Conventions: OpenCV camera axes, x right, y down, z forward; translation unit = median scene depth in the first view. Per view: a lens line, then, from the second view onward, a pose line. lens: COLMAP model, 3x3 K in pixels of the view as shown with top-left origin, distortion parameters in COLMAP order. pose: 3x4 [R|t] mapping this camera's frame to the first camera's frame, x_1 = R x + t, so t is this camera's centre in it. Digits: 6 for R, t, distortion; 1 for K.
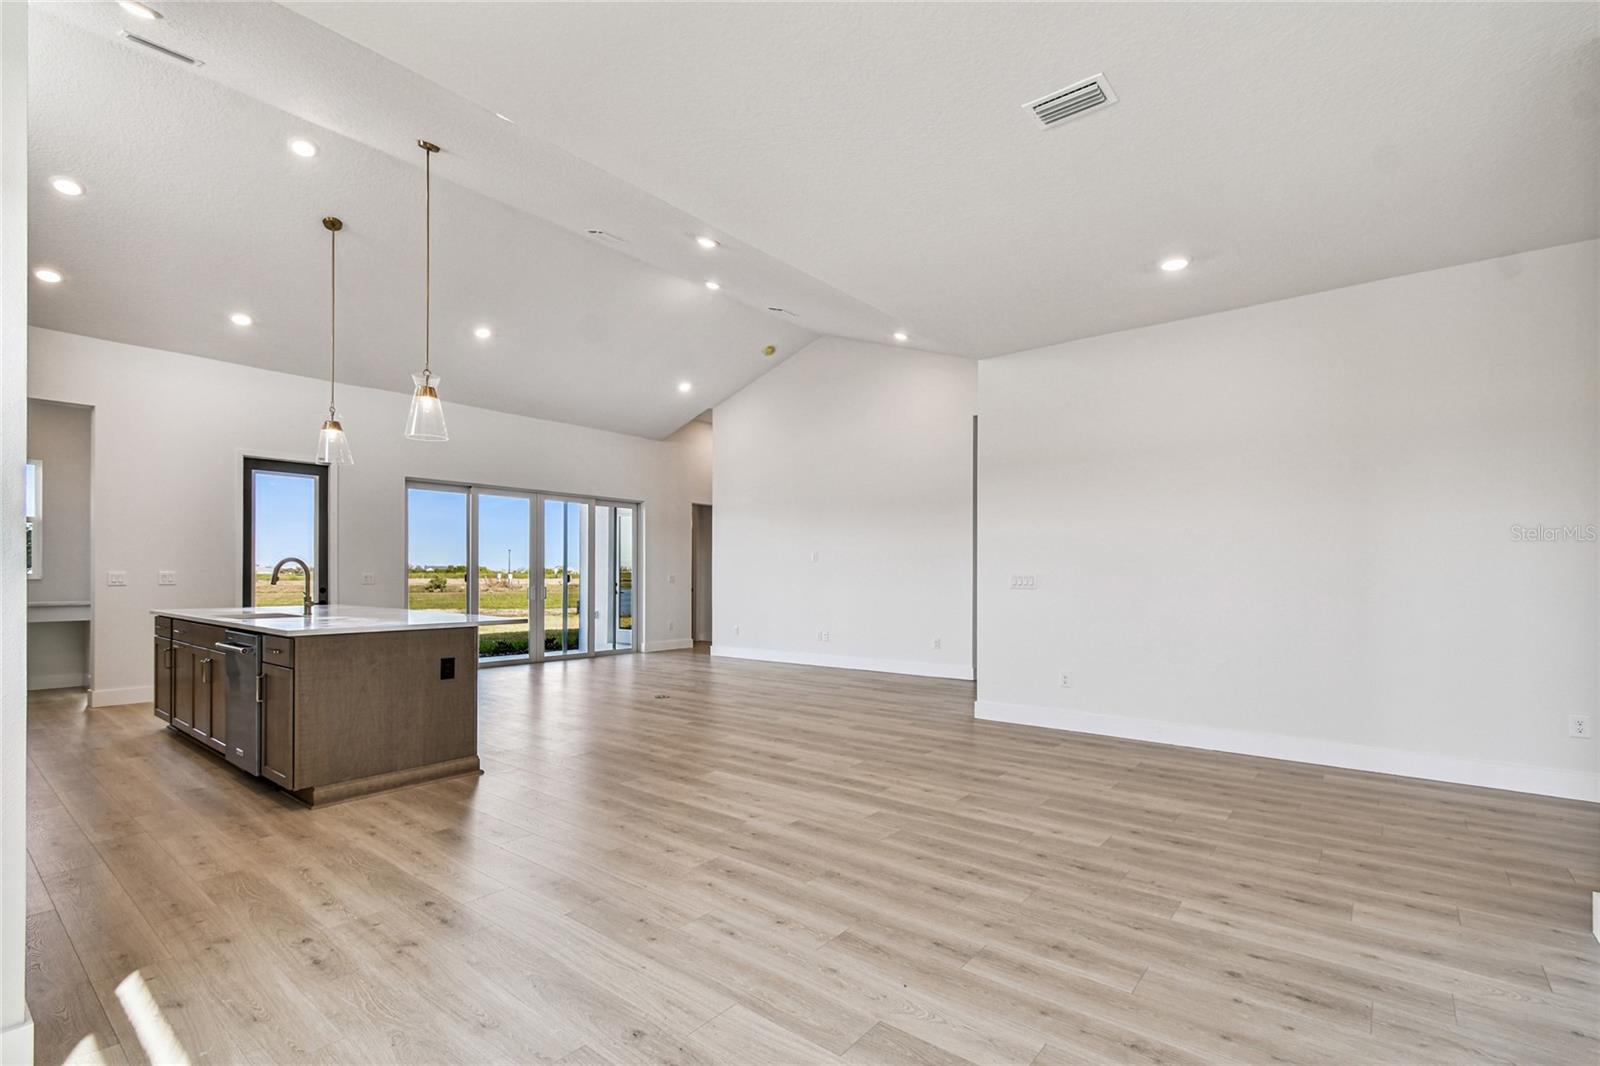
lens RADIAL K [[723.2, 0, 790.2], [0, 723.2, 574.5], [0, 0, 1]] dist [0.007097, -0.001425]
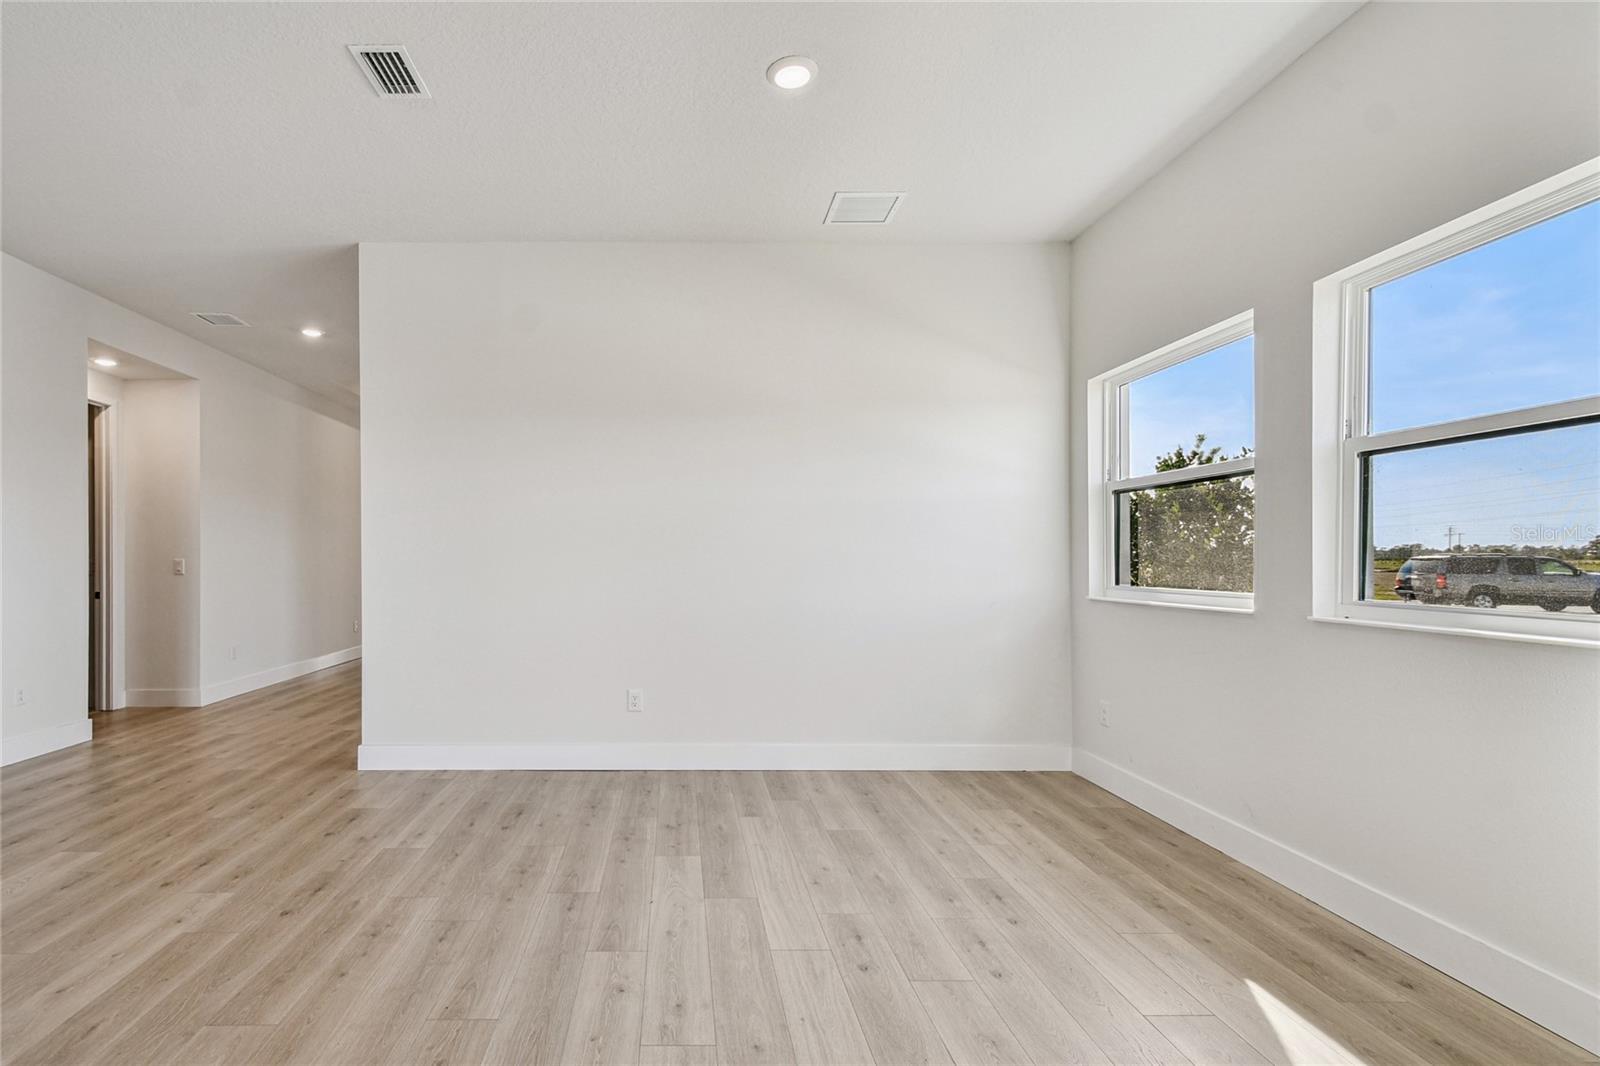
lens RADIAL K [[723.2, 0, 702.8], [0, 723.2, 556.6], [0, 0, 1]] dist [0.007097, -0.001425]
pose [[-0.640055, 0.001428, 0.768328, -0.309325], [-0.001968, 0.999992, -0.003498, 0.000309], [-0.768327, -0.003751, -0.640047, 0.646558]]
